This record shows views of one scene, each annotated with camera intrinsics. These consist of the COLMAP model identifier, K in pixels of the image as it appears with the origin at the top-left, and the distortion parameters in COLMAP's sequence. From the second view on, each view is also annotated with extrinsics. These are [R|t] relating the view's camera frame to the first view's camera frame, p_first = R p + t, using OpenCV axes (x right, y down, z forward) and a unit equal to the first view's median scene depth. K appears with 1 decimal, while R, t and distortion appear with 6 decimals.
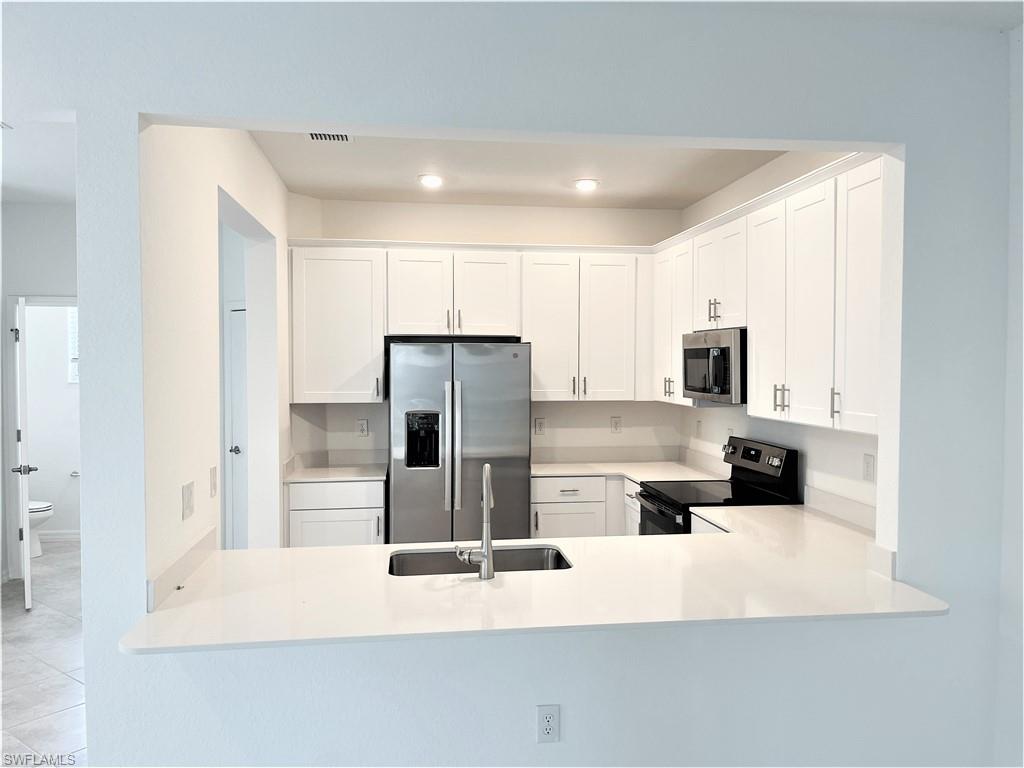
lens RADIAL K [[759.5, 0, 517.7], [0, 759.5, 389.0], [0, 0, 1]] dist [0.008601, -0.027386]
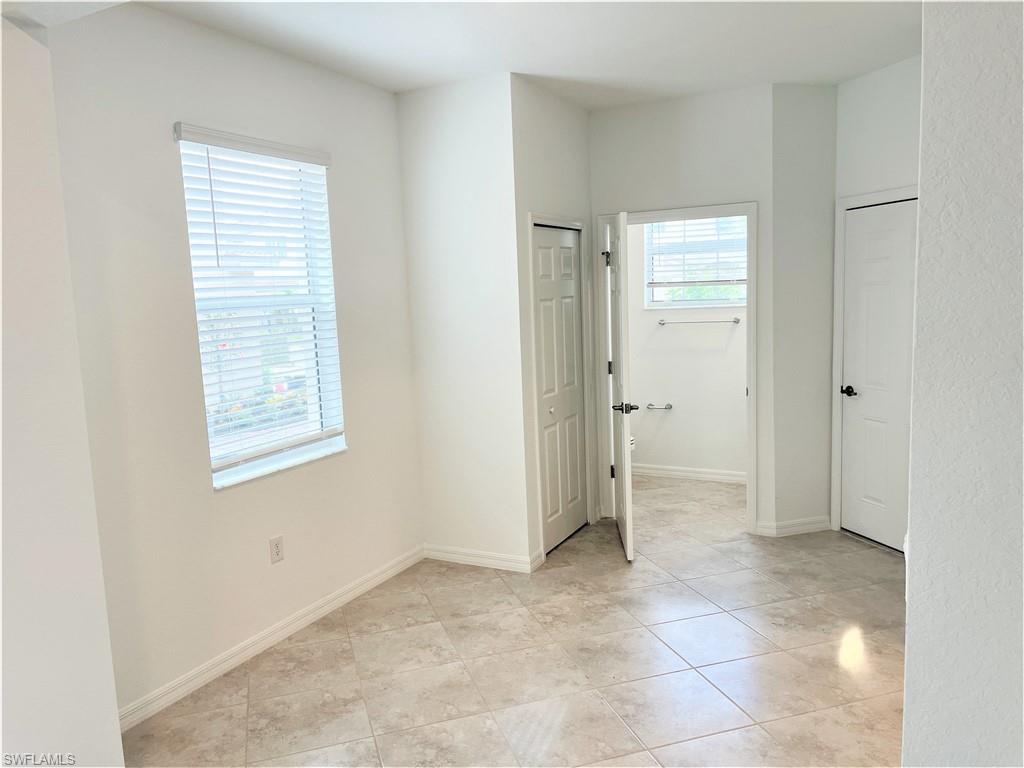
lens RADIAL K [[759.5, 0, 507.6], [0, 759.5, 390.0], [0, 0, 1]] dist [0.008601, -0.027386]
pose [[0.798043, 0.039969, -0.601273, -0.211374], [0.022329, 0.995151, 0.095788, -0.003794], [0.602186, -0.089869, 0.793281, 0.195616]]
